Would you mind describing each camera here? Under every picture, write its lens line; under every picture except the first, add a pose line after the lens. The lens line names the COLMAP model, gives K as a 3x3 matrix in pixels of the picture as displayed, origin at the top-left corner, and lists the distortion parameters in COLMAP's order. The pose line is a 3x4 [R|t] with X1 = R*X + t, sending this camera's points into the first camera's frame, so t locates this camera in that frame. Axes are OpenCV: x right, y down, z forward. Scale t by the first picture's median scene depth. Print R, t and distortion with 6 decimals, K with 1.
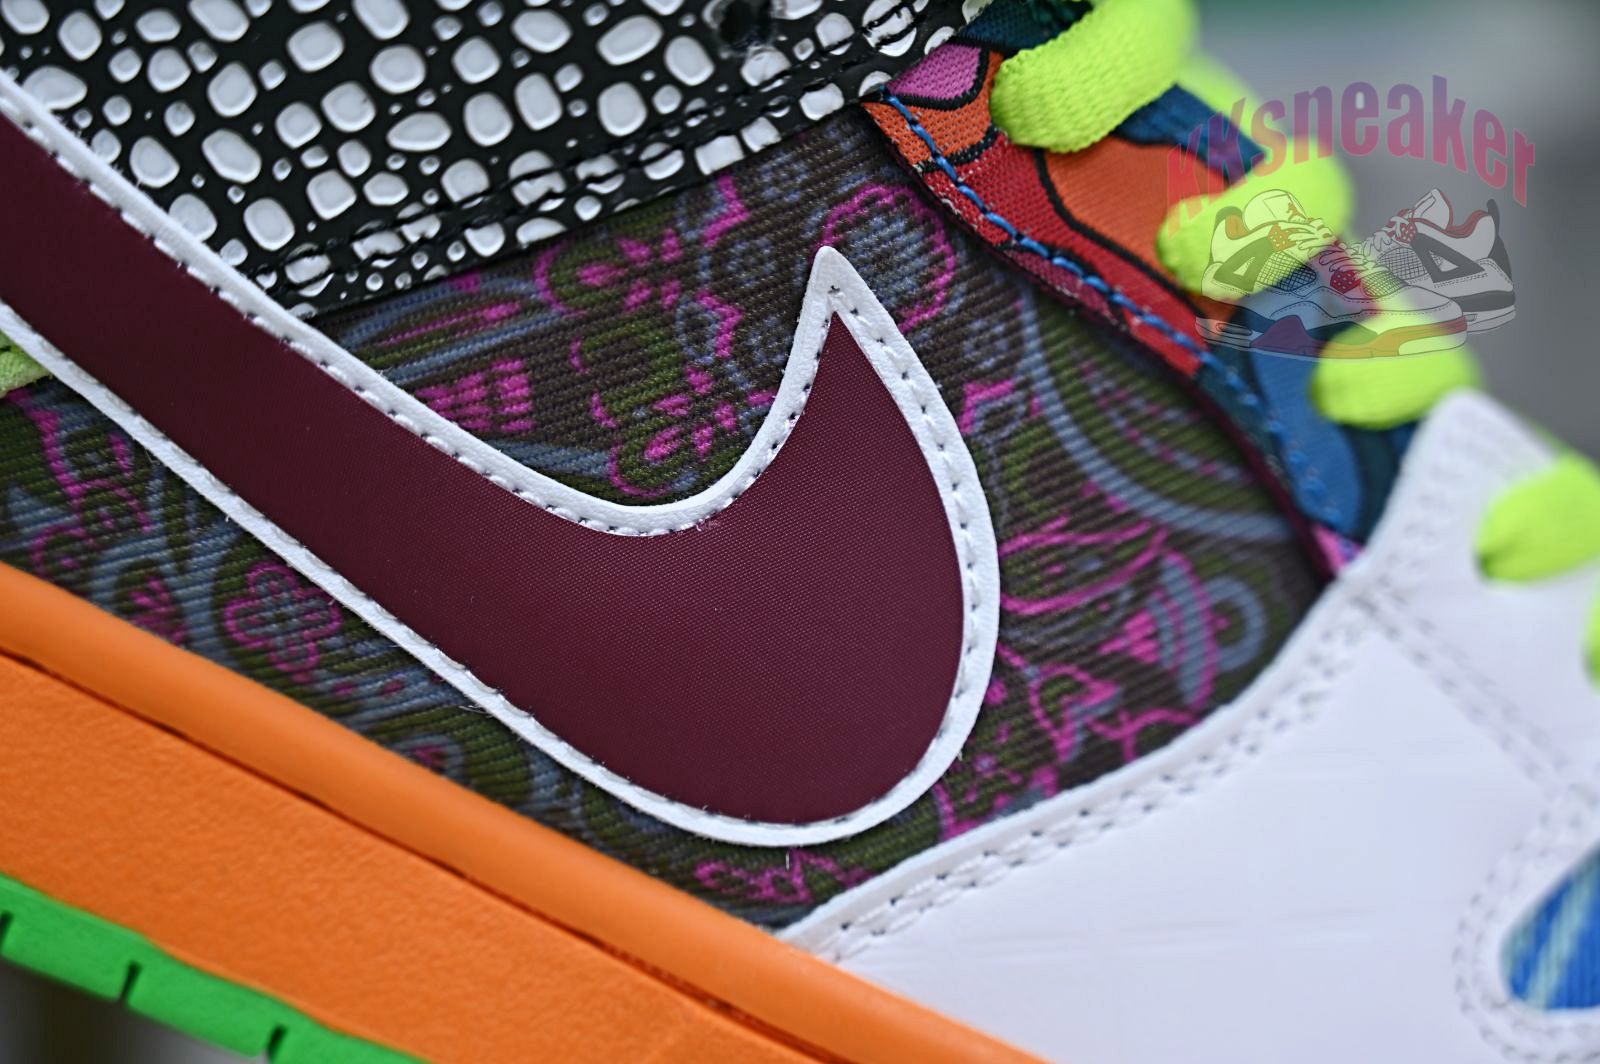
lens RADIAL K [[3430.5, 0, 795.7], [0, 3430.5, 523.4], [0, 0, 1]] dist [0.033174, 0.000000]
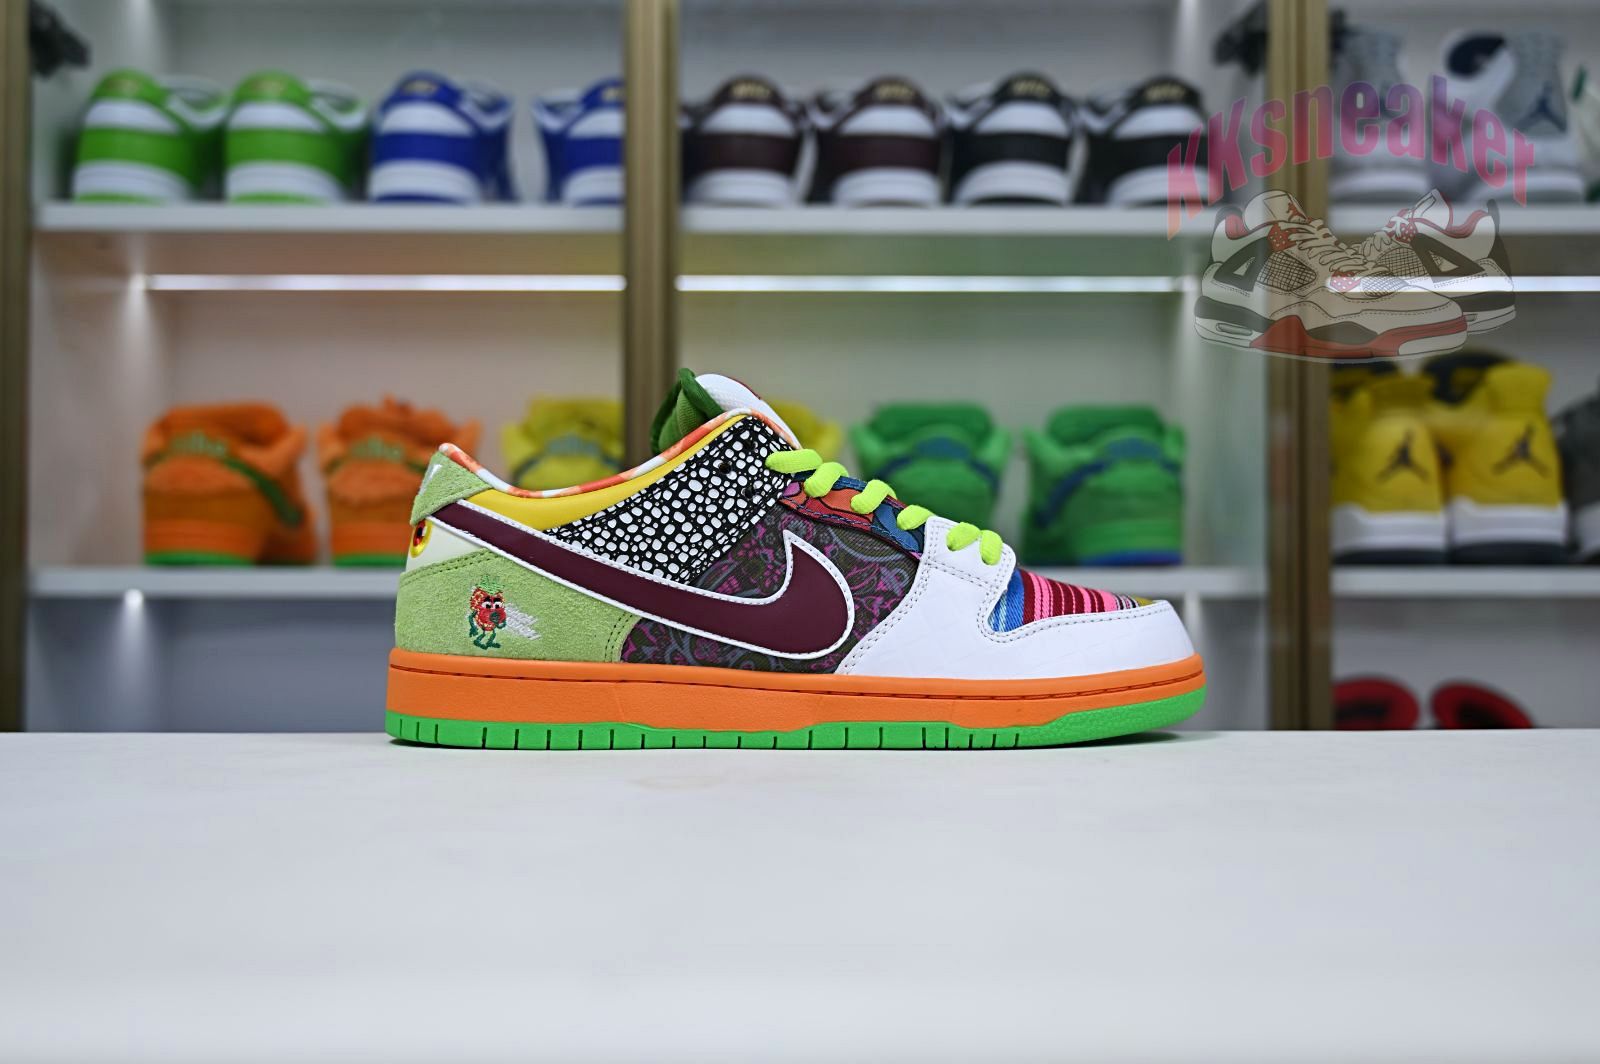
lens RADIAL K [[1697.4, 0, 797.1], [0, 1697.4, 531.3], [0, 0, 1]] dist [0.008265, 0.000000]
pose [[0.920684, -0.387945, 0.042902, -0.075003], [0.386432, 0.890557, -0.239956, 0.486967], [0.054883, 0.237502, 0.969835, -1.257139]]
